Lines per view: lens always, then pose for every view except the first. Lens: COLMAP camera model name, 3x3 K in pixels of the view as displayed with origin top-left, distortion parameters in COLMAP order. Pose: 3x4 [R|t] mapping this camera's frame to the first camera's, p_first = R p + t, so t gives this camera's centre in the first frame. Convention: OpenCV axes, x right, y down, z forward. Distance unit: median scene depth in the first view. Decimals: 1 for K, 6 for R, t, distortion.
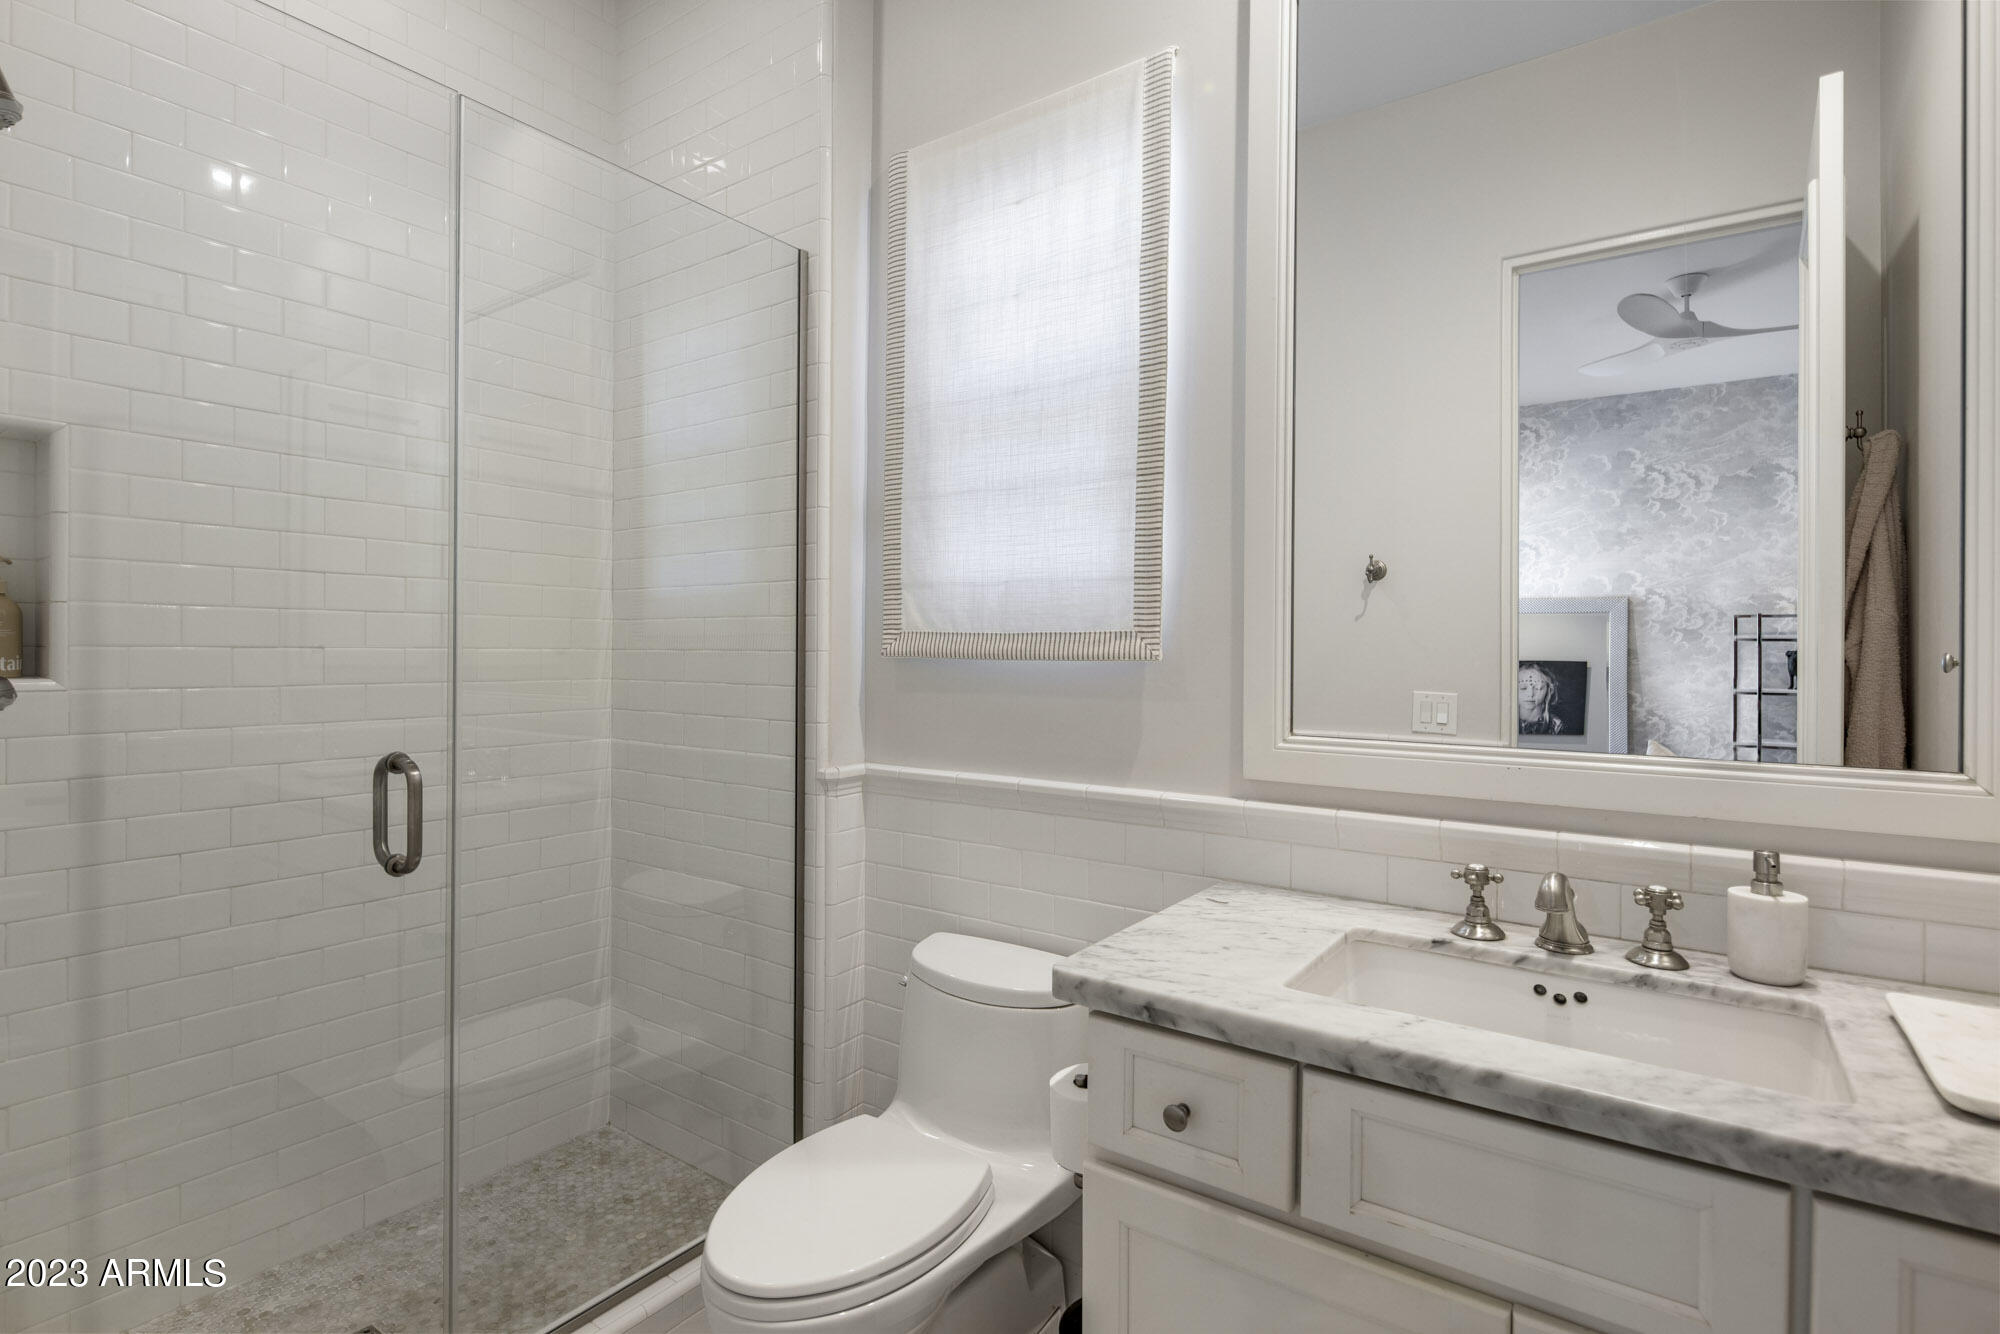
lens RADIAL K [[968.4, 0, 1000.6], [0, 968.4, 662.5], [0, 0, 1]] dist [-0.000459, -0.000057]
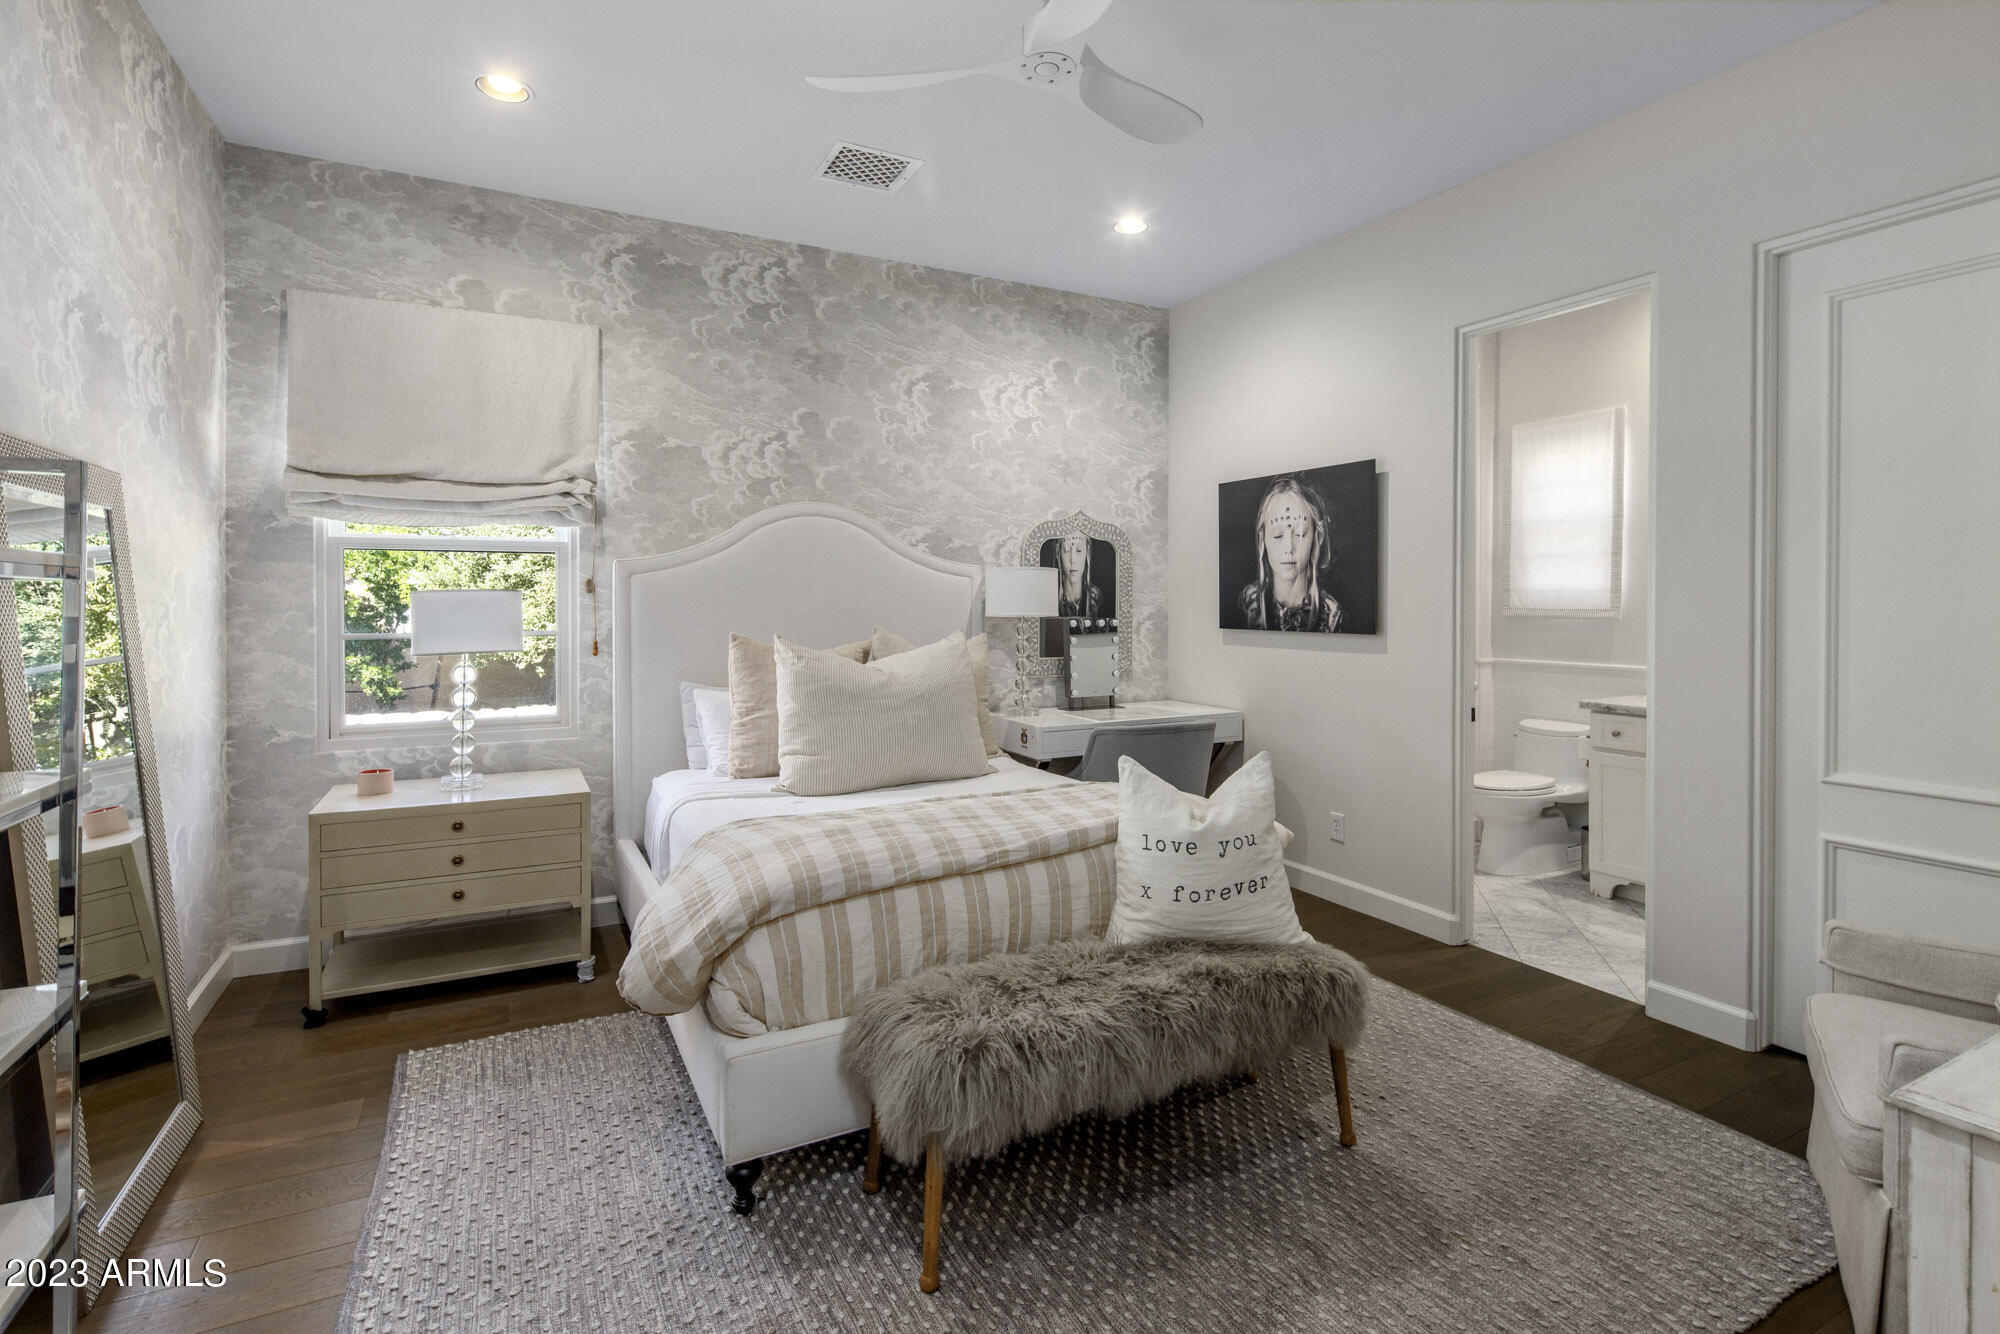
lens RADIAL K [[968.4, 0, 987.8], [0, 968.4, 610.1], [0, 0, 1]] dist [-0.000459, -0.000057]
pose [[0.885409, -0.004515, -0.464790, -0.155883], [0.005122, 0.999987, 0.000043, -0.036187], [0.464784, -0.002418, 0.885421, -2.297247]]
